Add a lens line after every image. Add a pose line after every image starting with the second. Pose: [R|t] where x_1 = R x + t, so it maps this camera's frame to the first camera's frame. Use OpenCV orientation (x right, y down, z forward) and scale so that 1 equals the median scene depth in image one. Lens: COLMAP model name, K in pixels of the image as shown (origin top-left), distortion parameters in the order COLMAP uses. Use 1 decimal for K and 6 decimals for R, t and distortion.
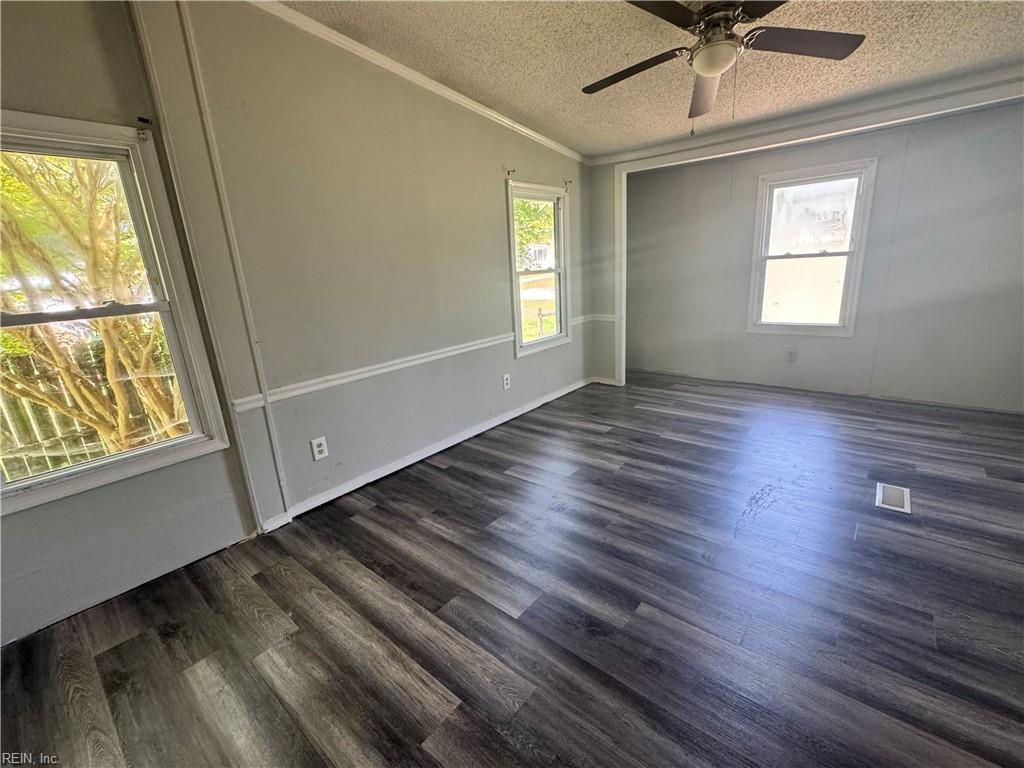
lens RADIAL K [[444.3, 0, 510.6], [0, 444.3, 382.5], [0, 0, 1]] dist [0.004242, 0.000137]
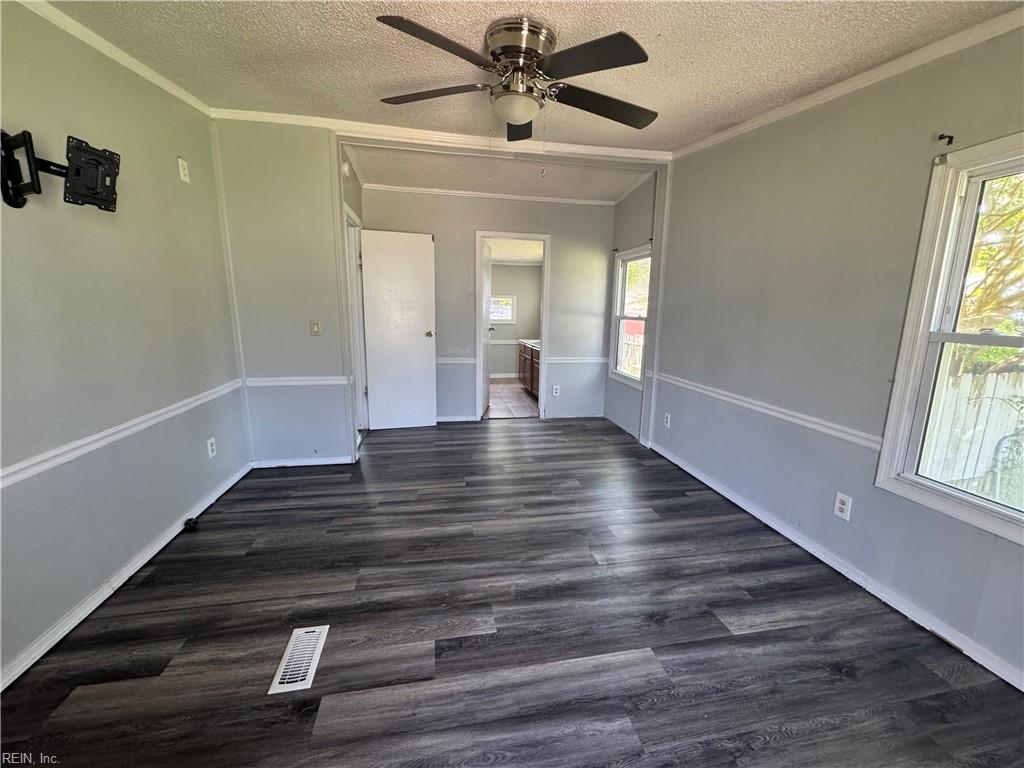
lens RADIAL K [[411.6, 0, 512.1], [0, 411.6, 384.3], [0, 0, 1]] dist [-0.002841, -0.000164]
pose [[-0.627766, 0.191664, -0.754437, 0.772559], [-0.181334, 0.906537, 0.381193, -0.330322], [0.756986, 0.376105, -0.534338, 1.053495]]
